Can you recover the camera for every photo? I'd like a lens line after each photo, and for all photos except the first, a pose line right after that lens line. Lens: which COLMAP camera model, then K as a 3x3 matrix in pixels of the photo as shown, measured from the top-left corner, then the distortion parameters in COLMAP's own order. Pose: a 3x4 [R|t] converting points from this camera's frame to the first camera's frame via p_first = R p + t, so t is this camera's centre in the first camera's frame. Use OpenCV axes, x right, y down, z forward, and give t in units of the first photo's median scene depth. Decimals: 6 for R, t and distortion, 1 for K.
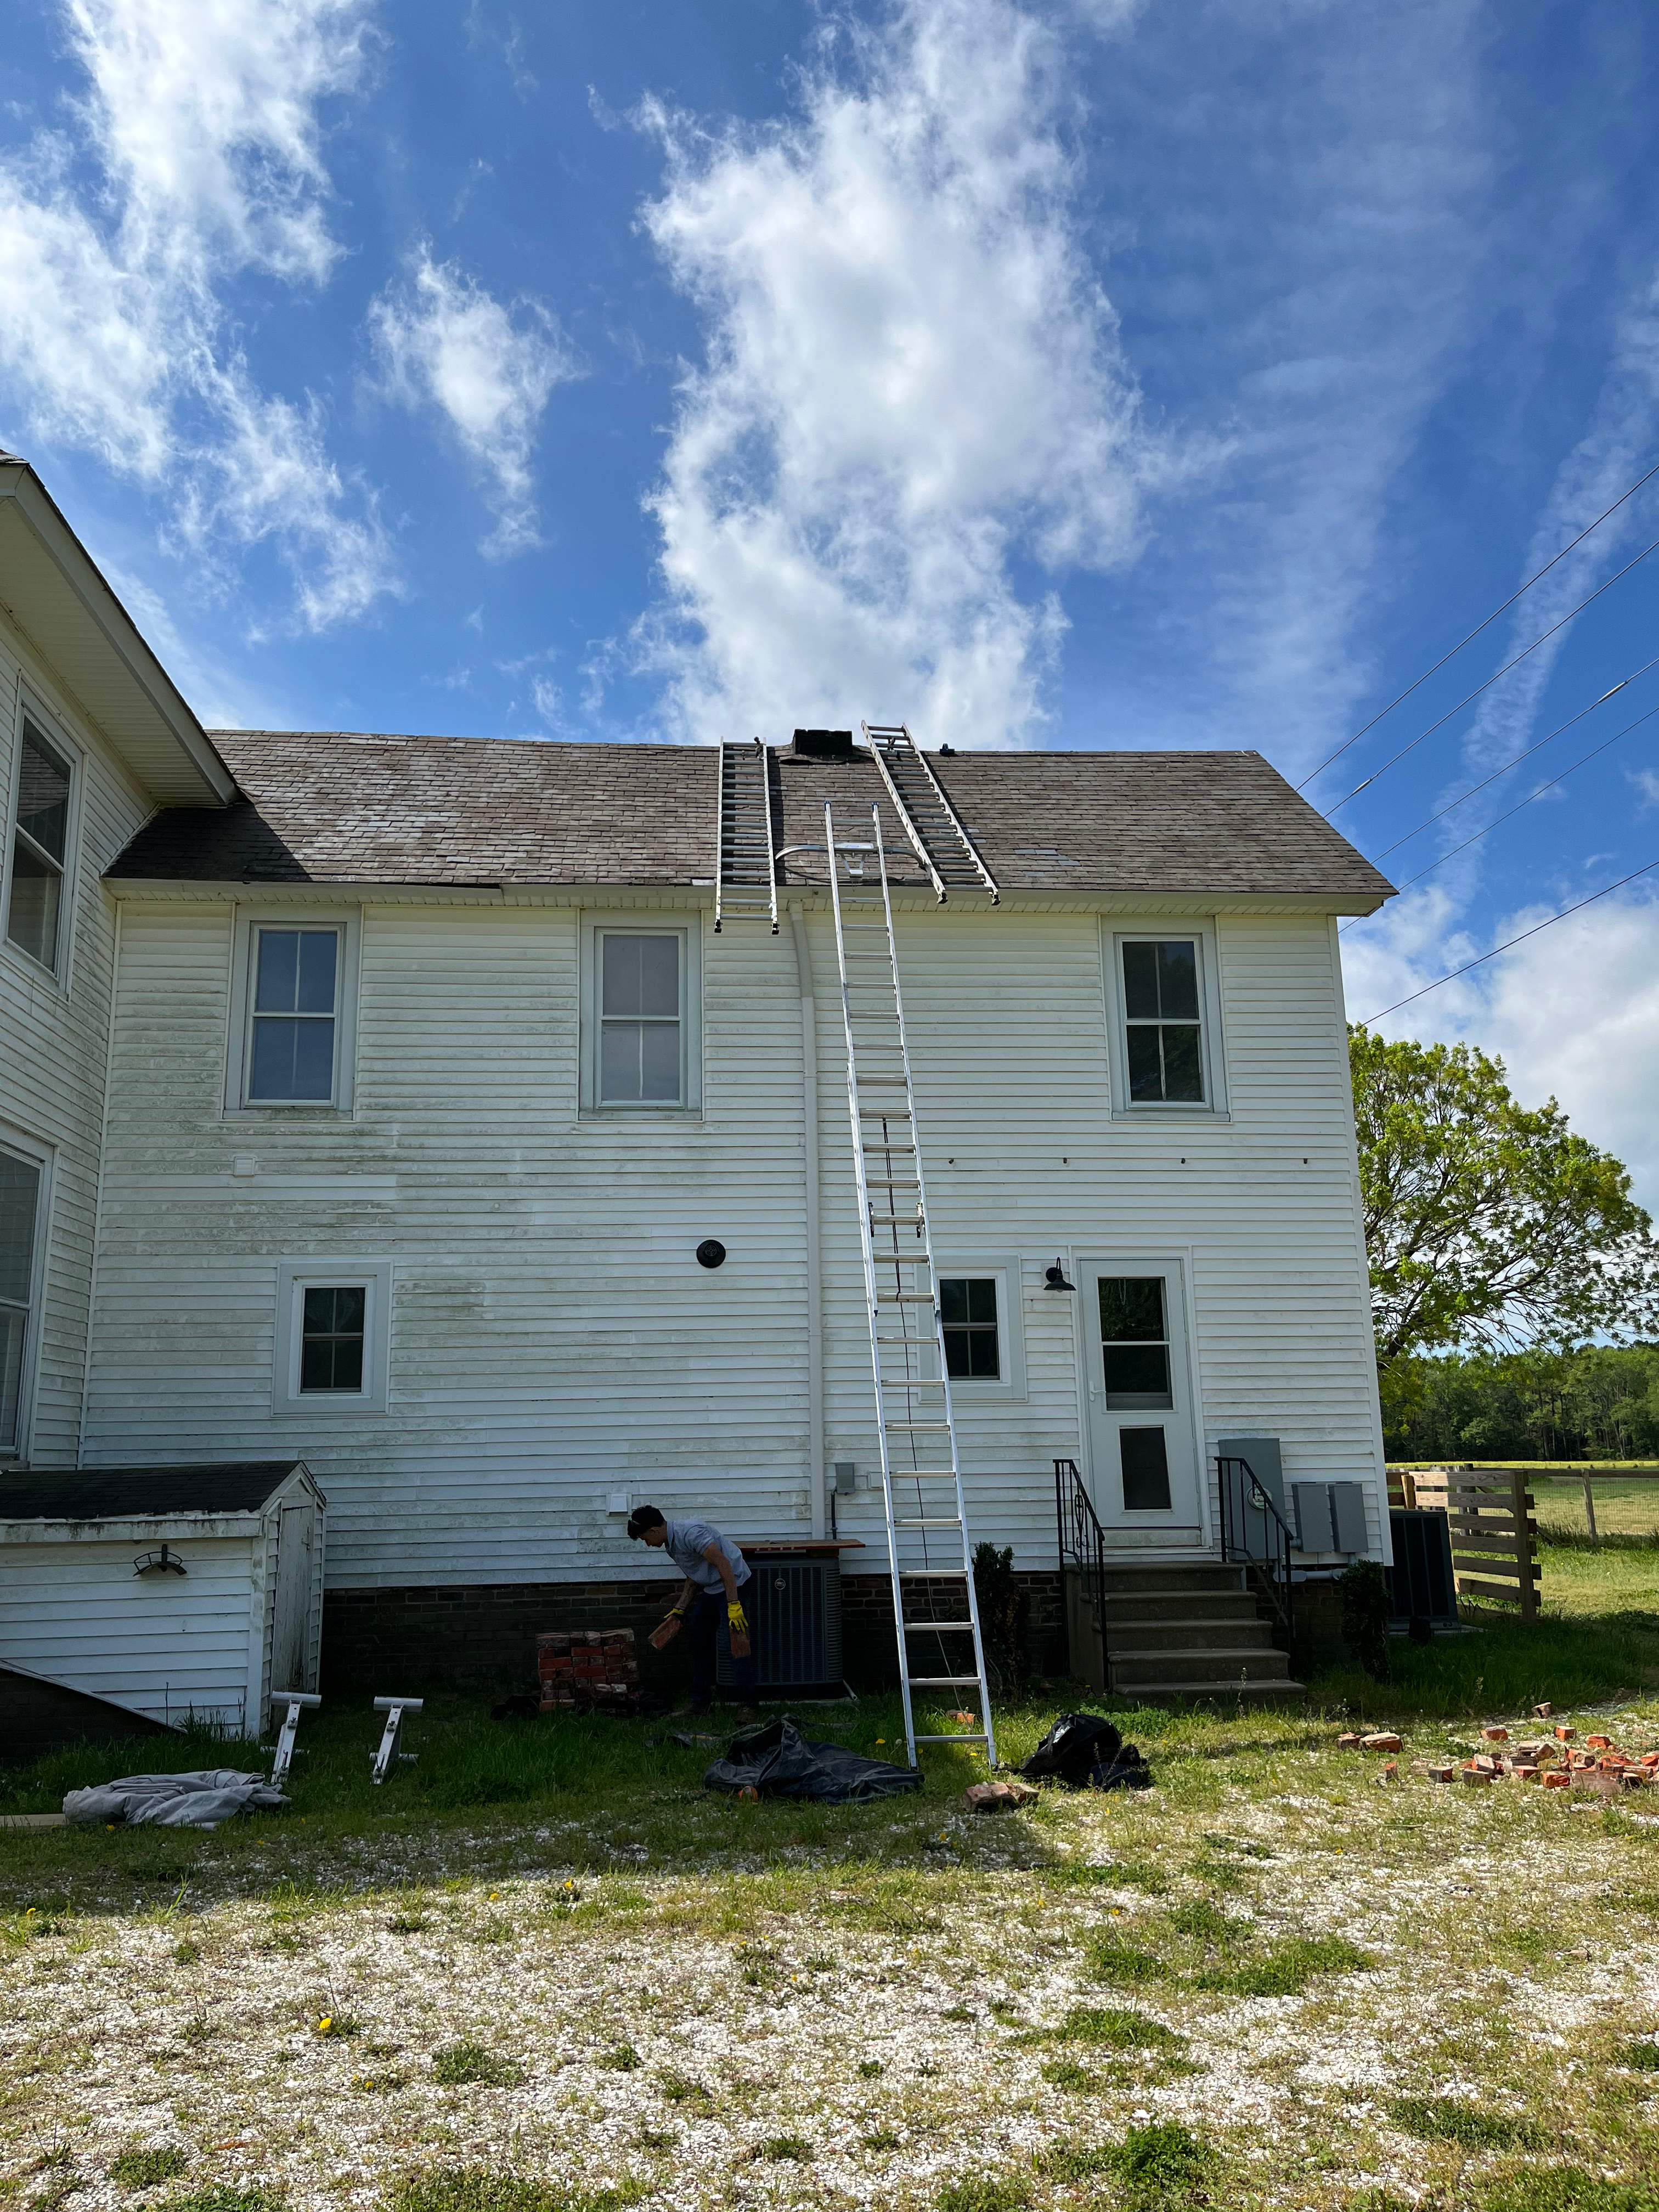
lens RADIAL K [[1680.5, 0, 824.8], [0, 1680.5, 1101.0], [0, 0, 1]] dist [0.051834, -0.084327]
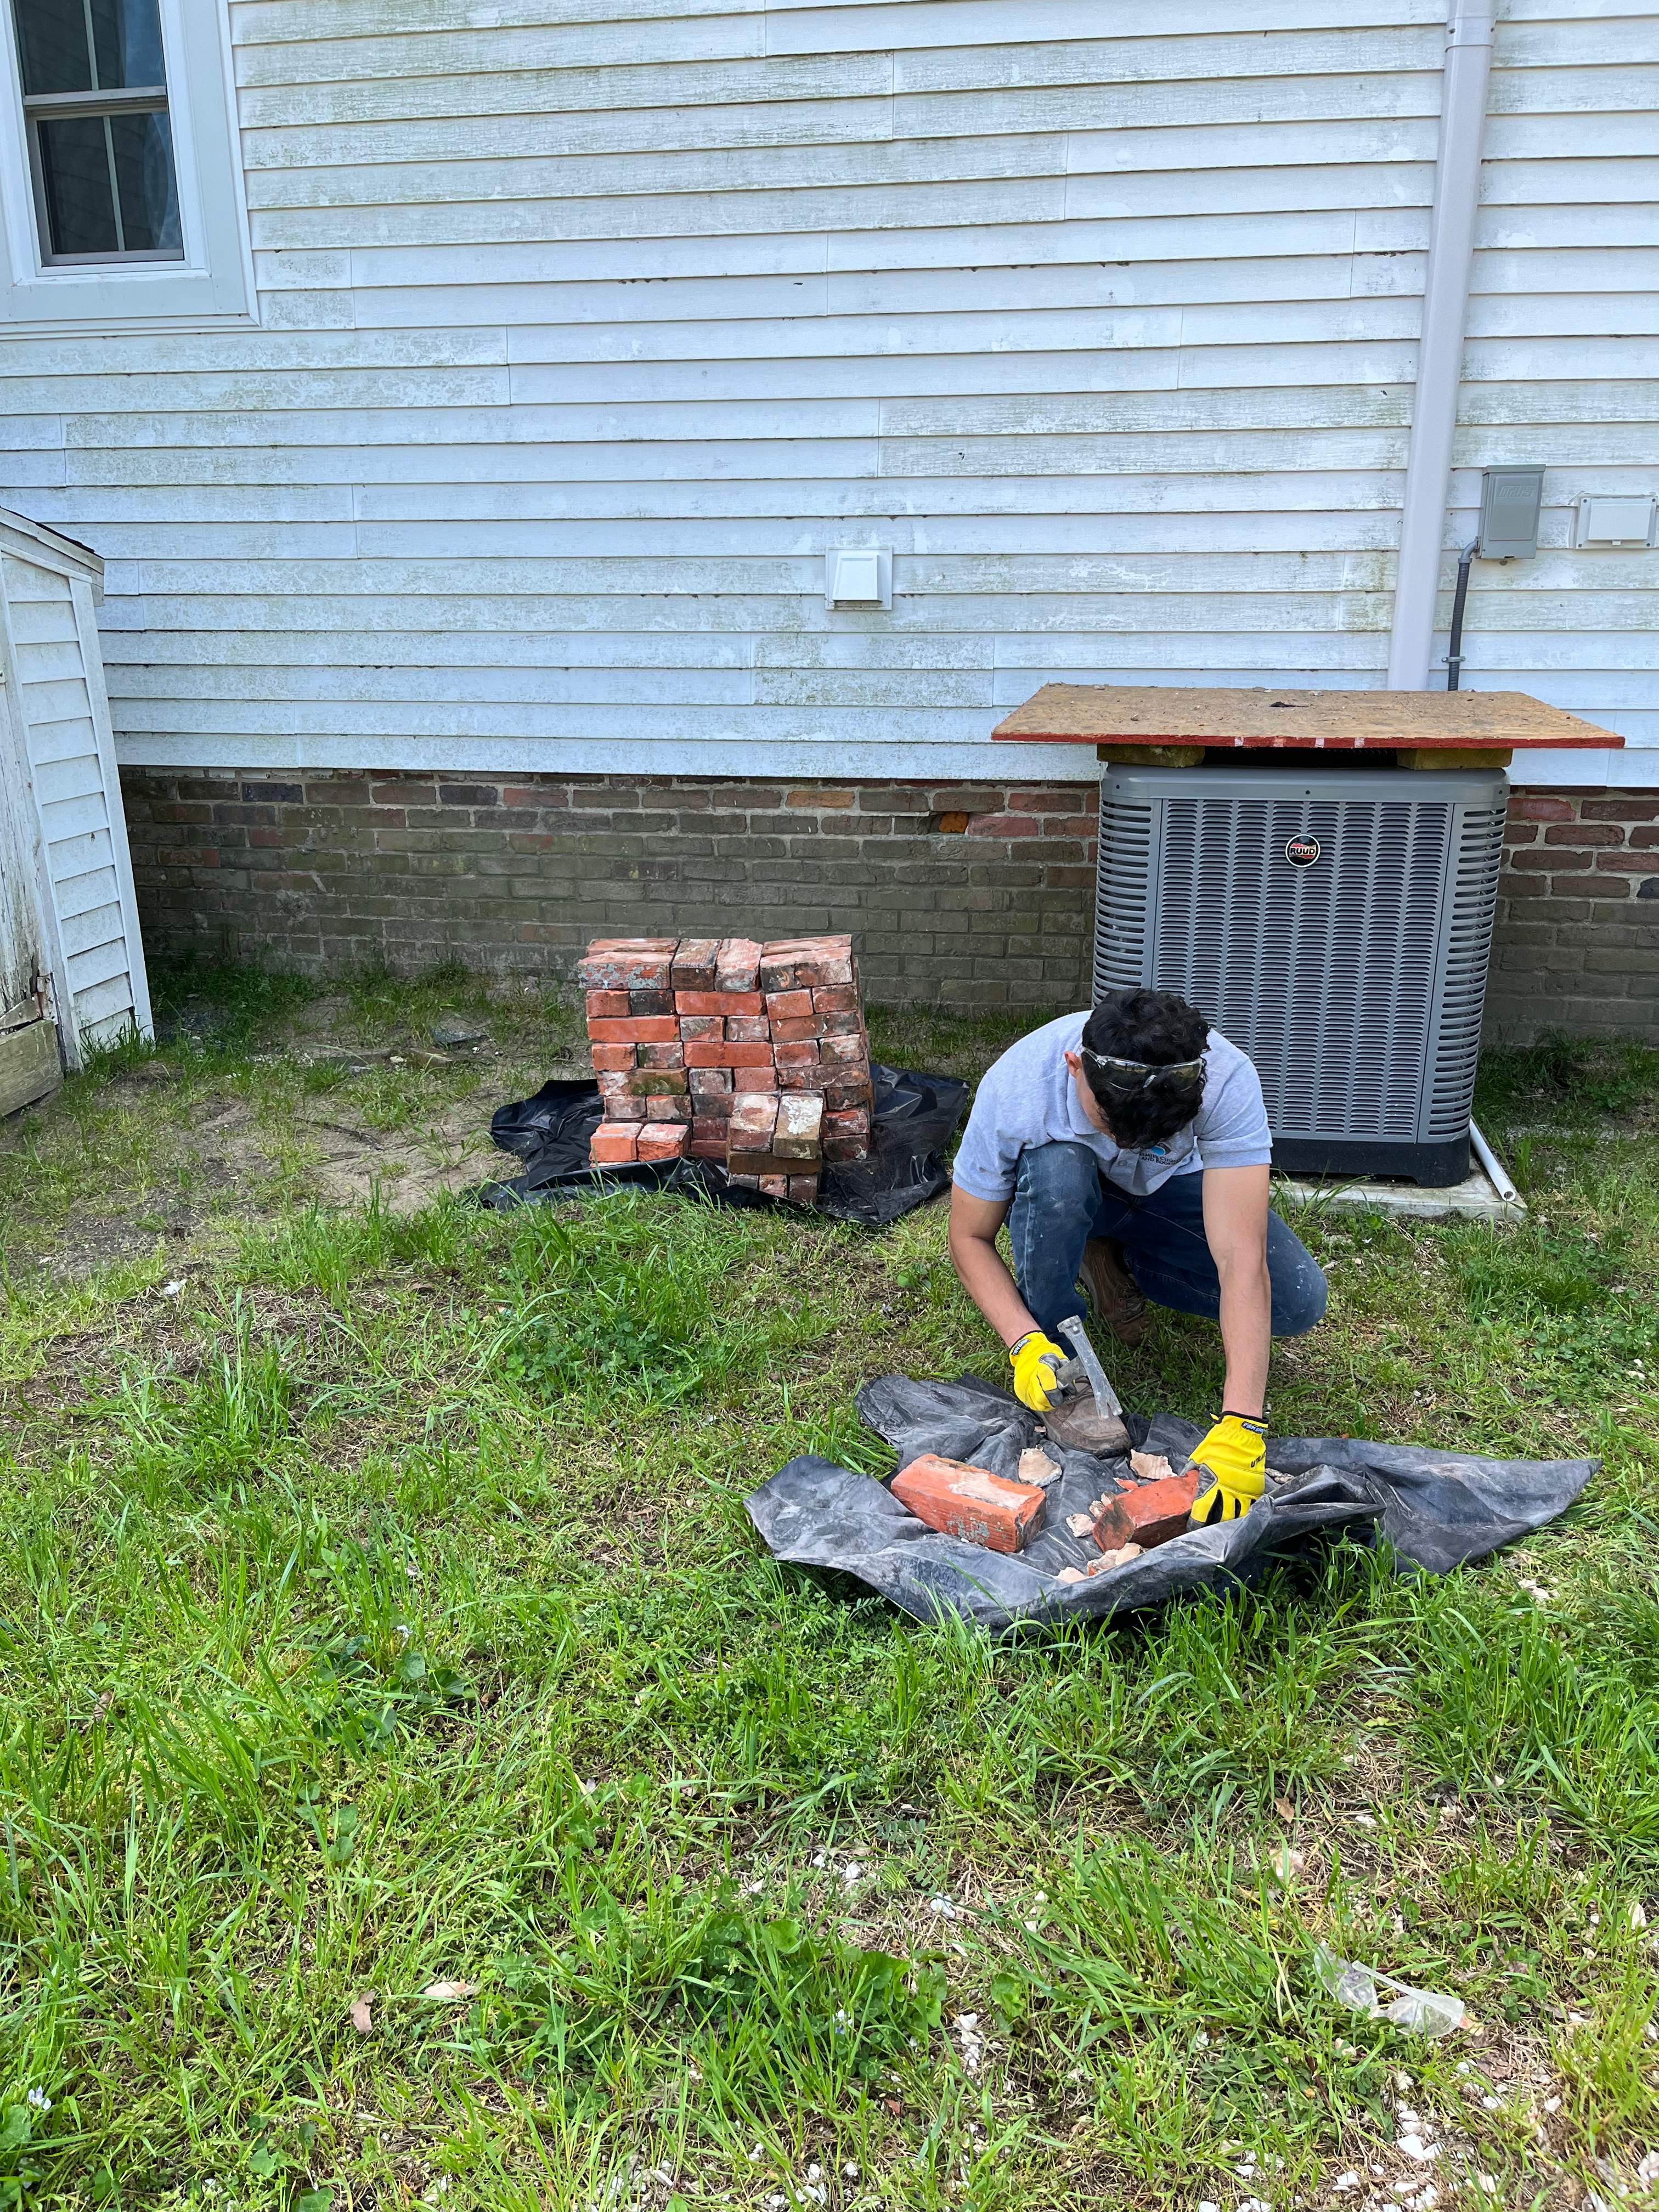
lens RADIAL K [[1680.5, 0, 815.4], [0, 1680.5, 1096.8], [0, 0, 1]] dist [0.051834, -0.084327]
pose [[0.967649, 0.091539, -0.235109, -0.032622], [0.041449, 0.861522, 0.506026, 0.147159], [0.248873, -0.499401, 0.829856, 0.625721]]
